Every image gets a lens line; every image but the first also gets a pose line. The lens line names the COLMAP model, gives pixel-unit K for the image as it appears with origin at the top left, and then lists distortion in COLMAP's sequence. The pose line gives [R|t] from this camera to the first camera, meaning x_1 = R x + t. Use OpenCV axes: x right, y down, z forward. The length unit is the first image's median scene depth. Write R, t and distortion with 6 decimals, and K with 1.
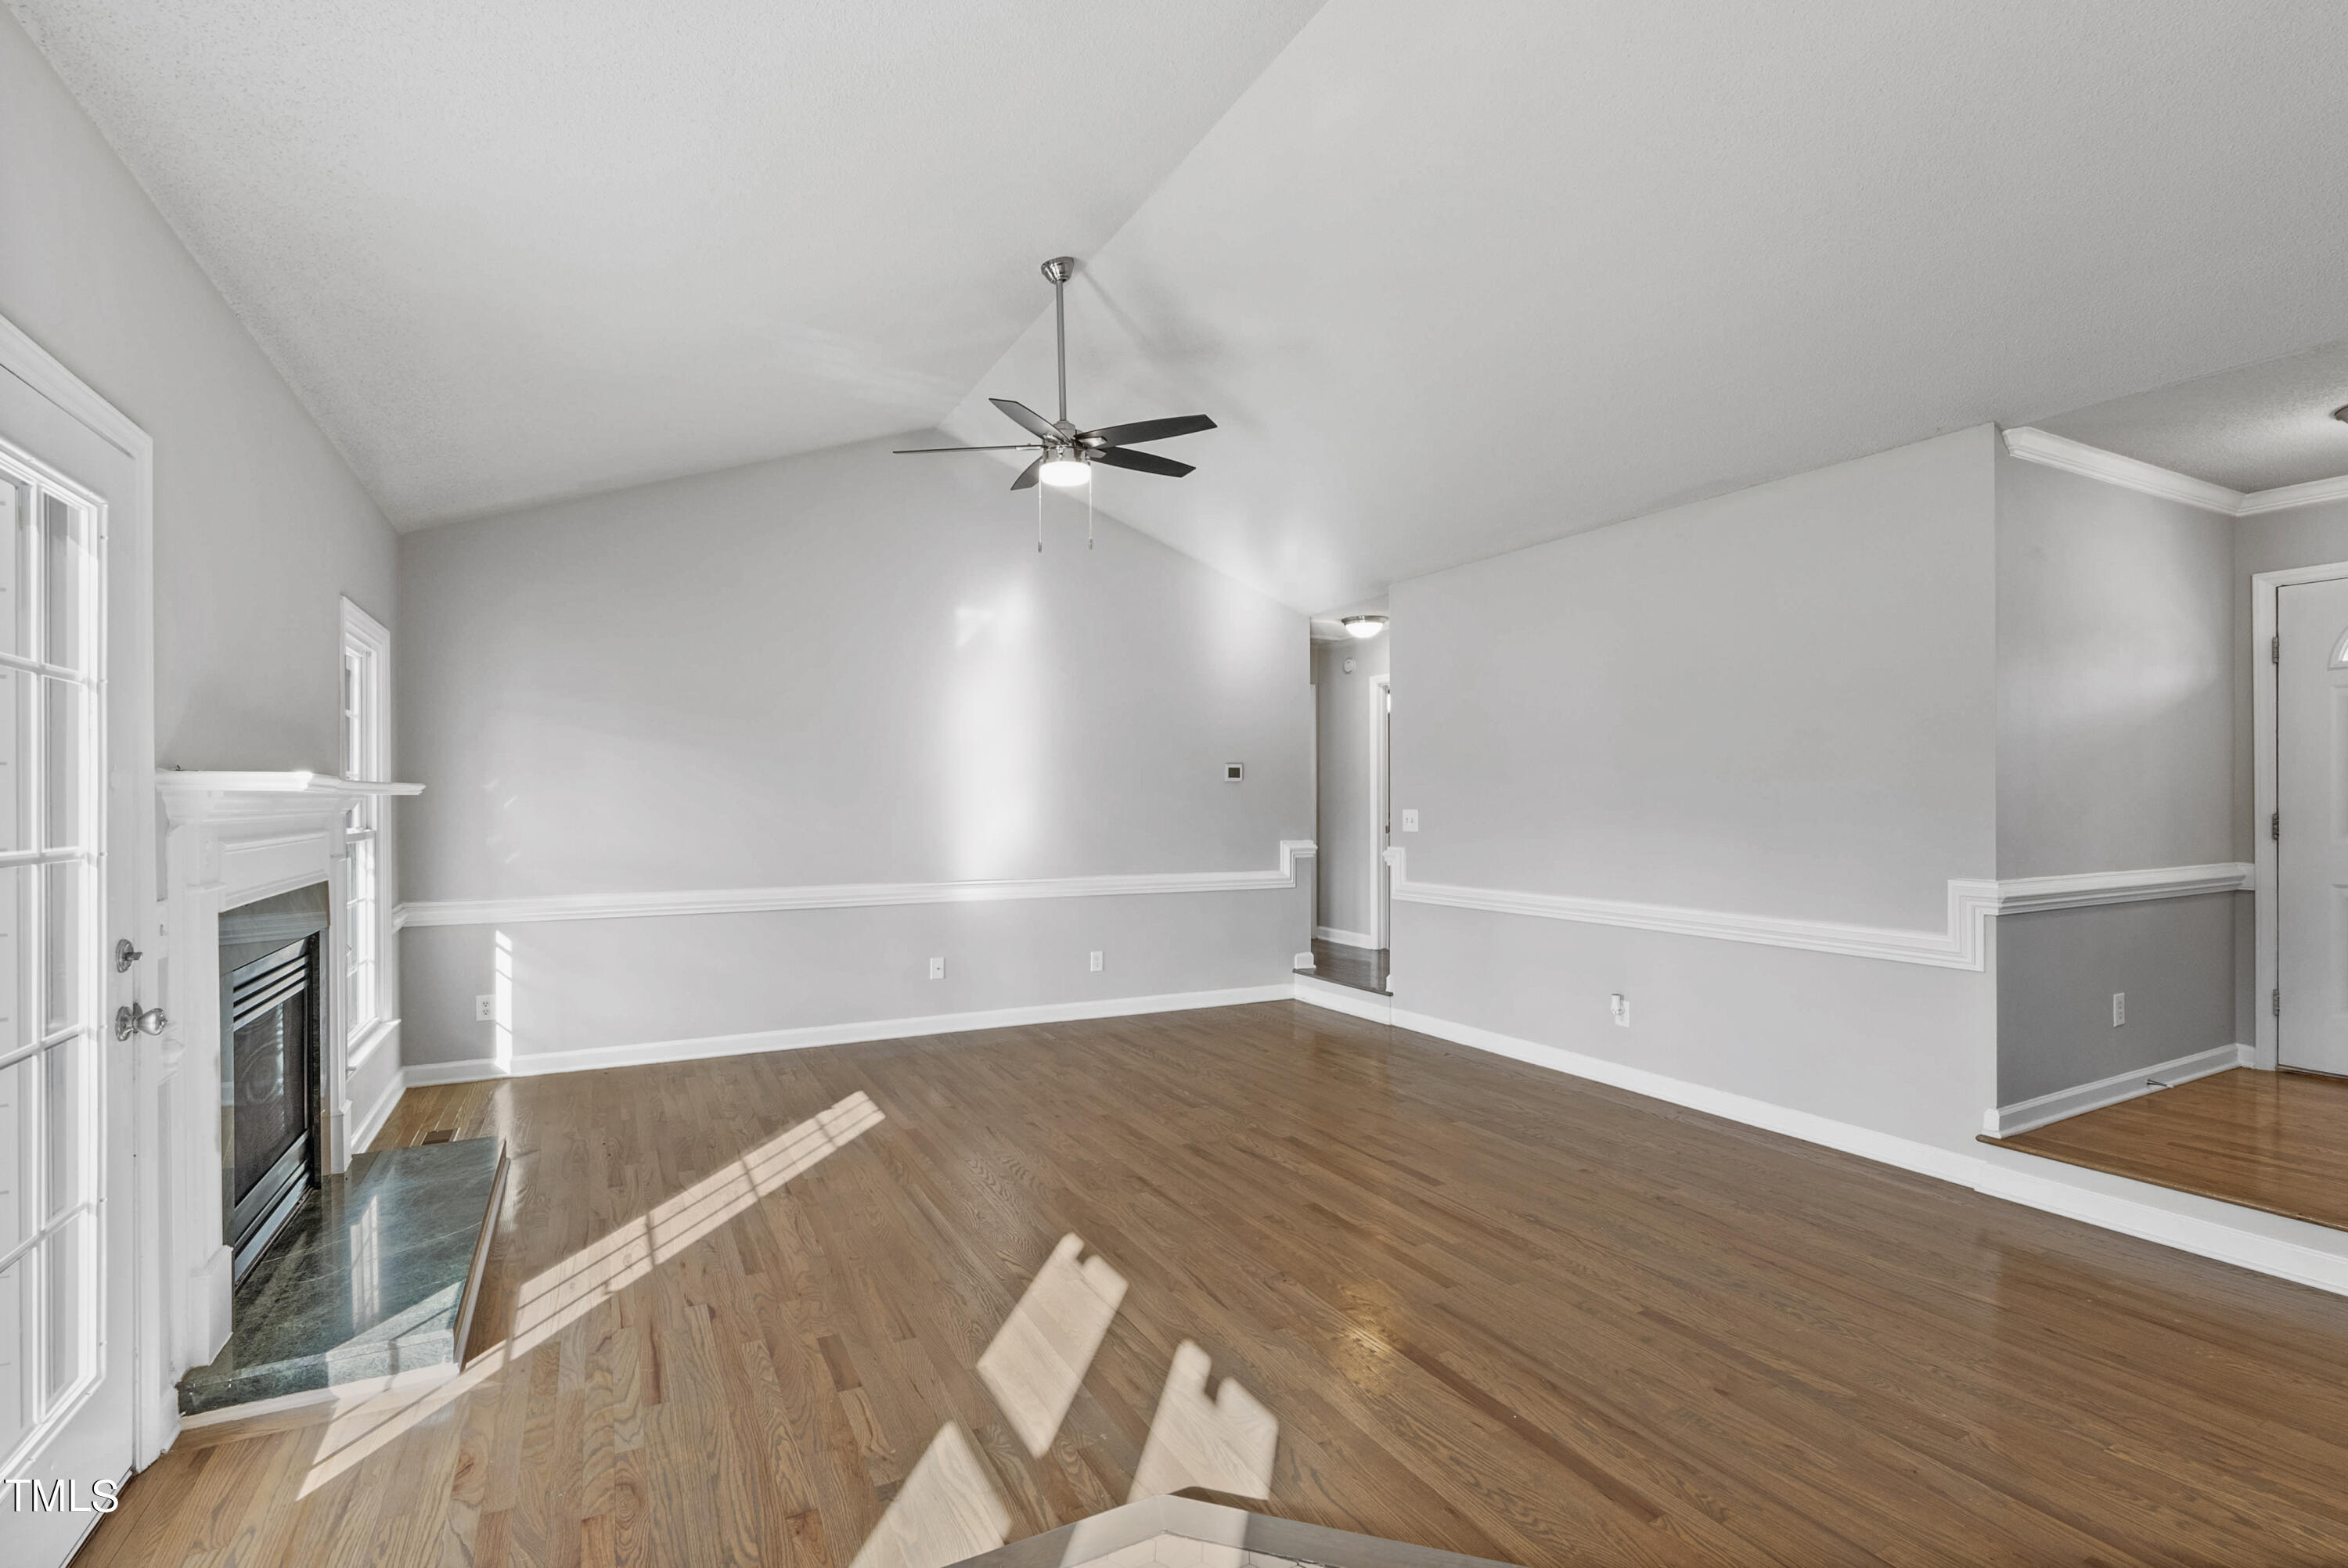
lens RADIAL K [[1071.5, 0, 1170.4], [0, 1071.5, 800.9], [0, 0, 1]] dist [-0.001133, 0.000210]
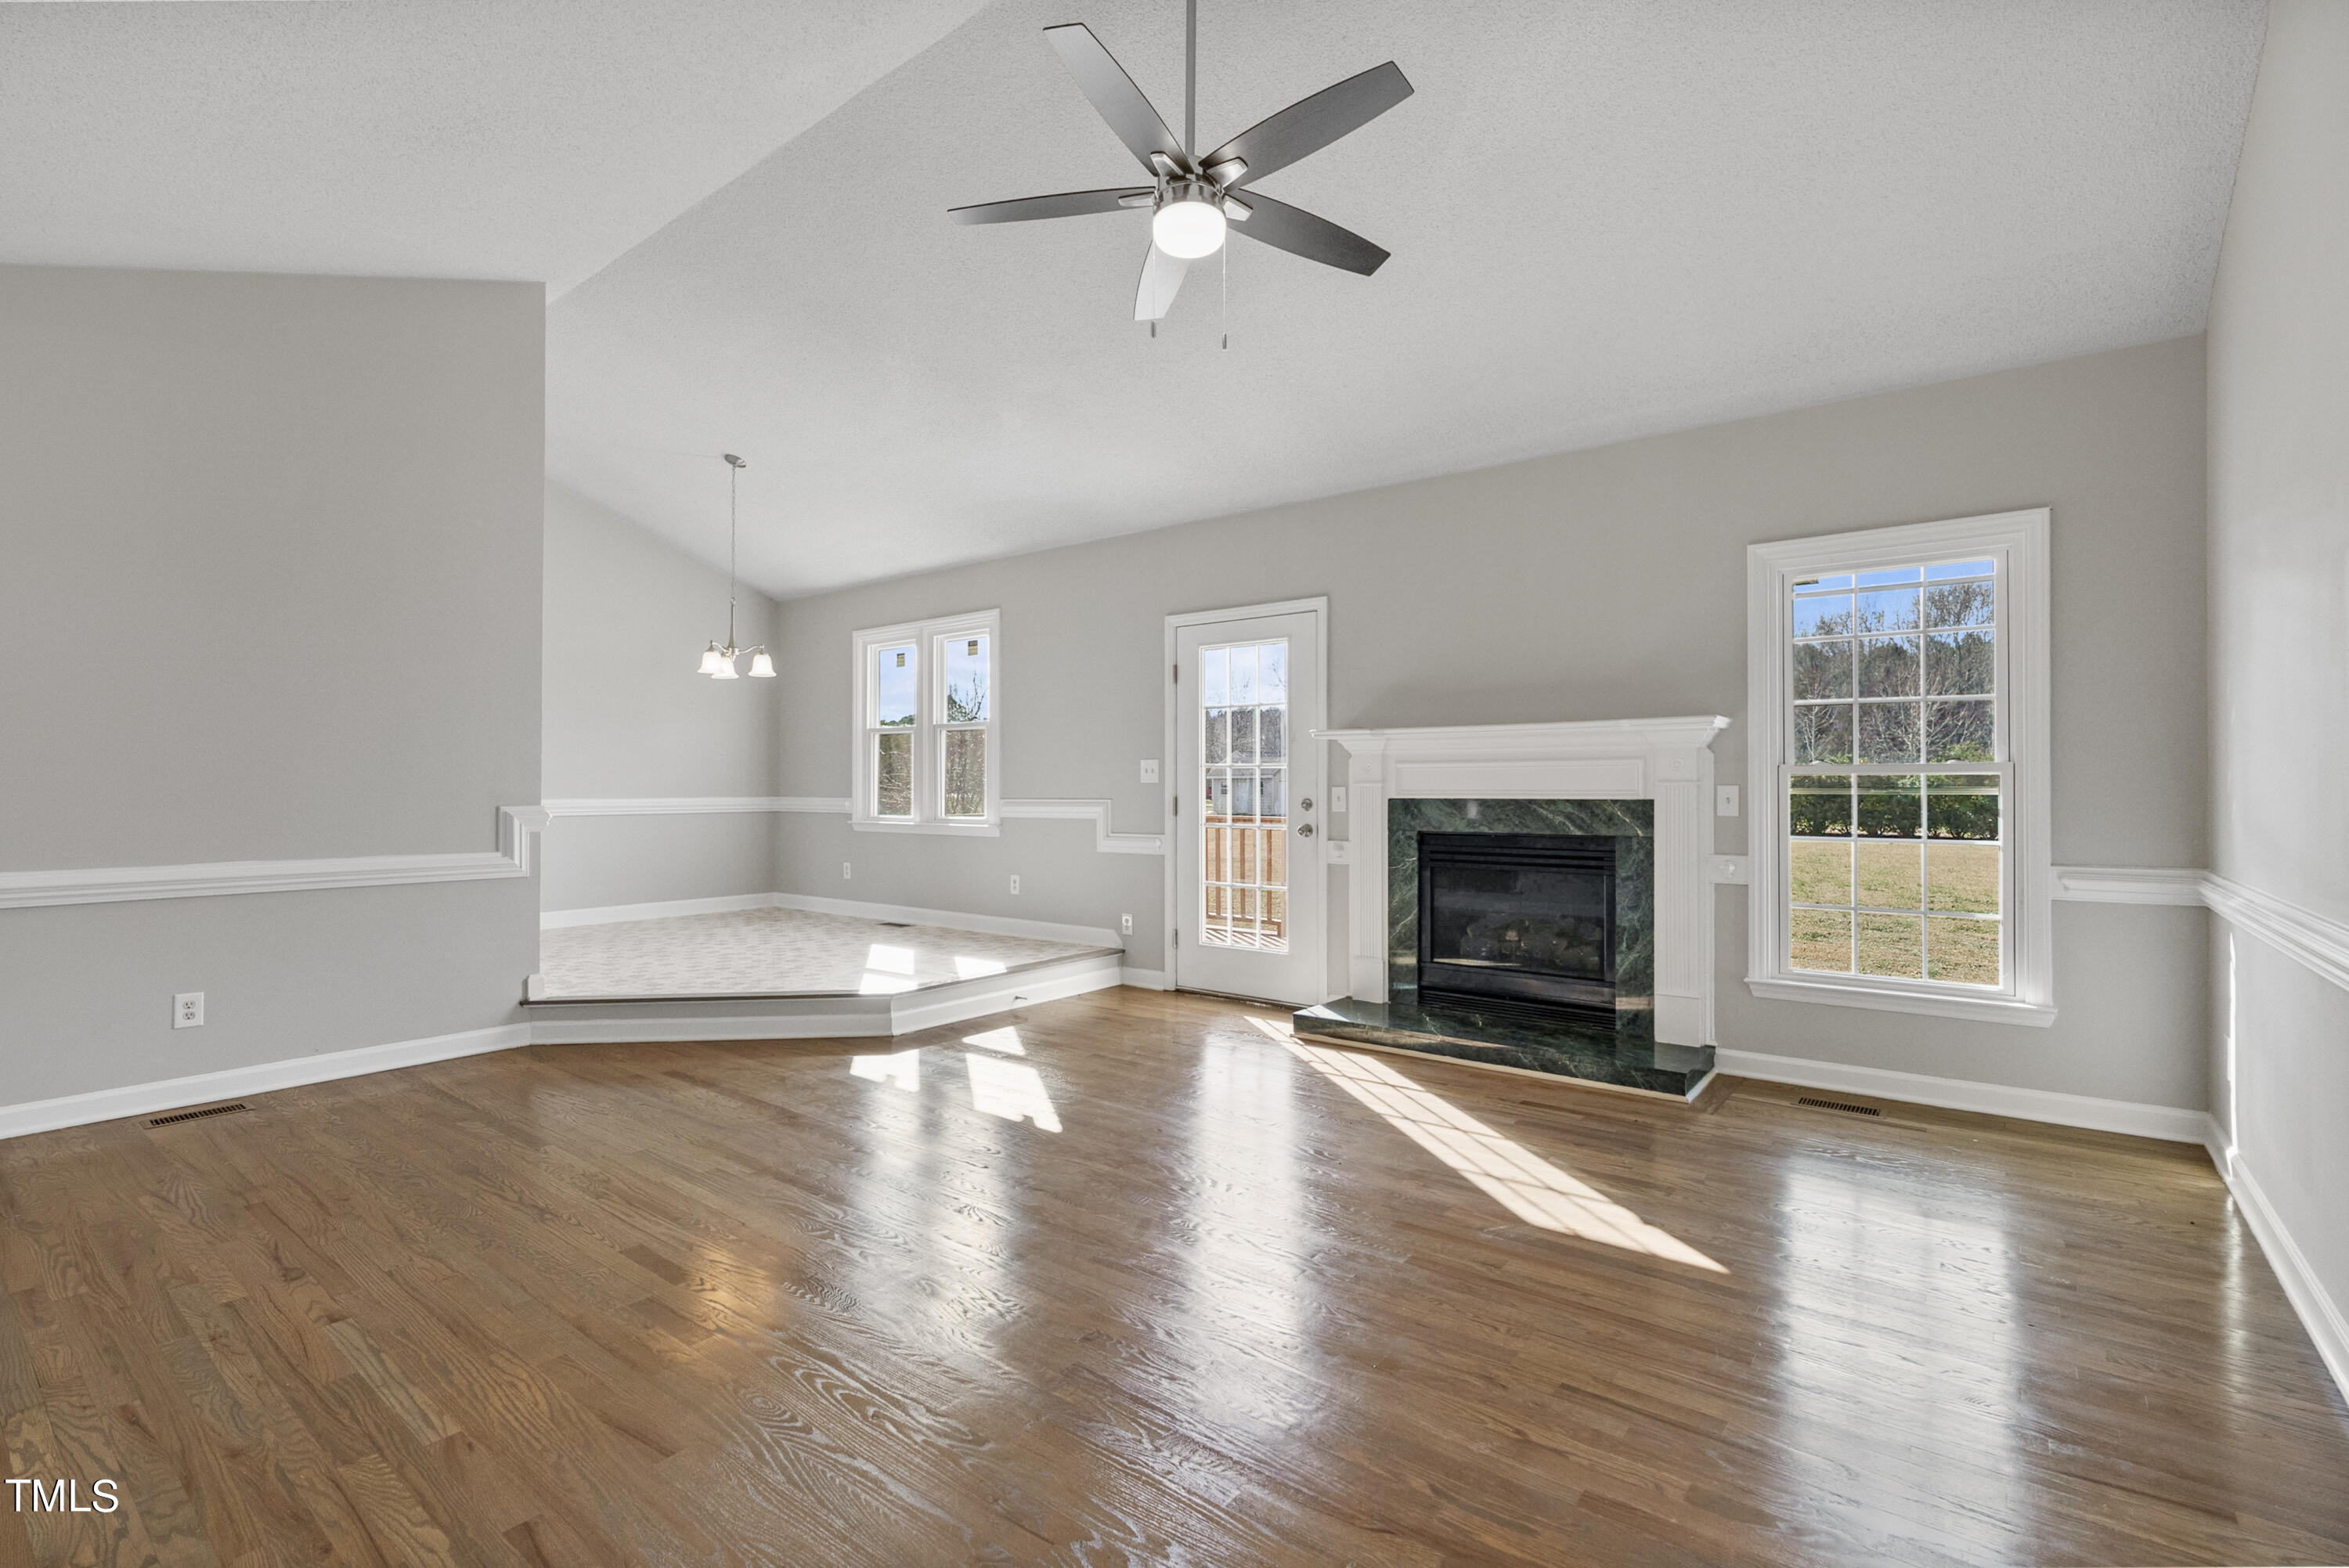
lens RADIAL K [[1079.2, 0, 1172.0], [0, 1079.2, 772.1], [0, 0, 1]] dist [-0.002058, -0.000103]
pose [[-0.917149, -0.002054, -0.398540, 0.184630], [0.001977, 0.999951, -0.009701, 0.043614], [0.398540, -0.009685, -0.917100, 1.603163]]
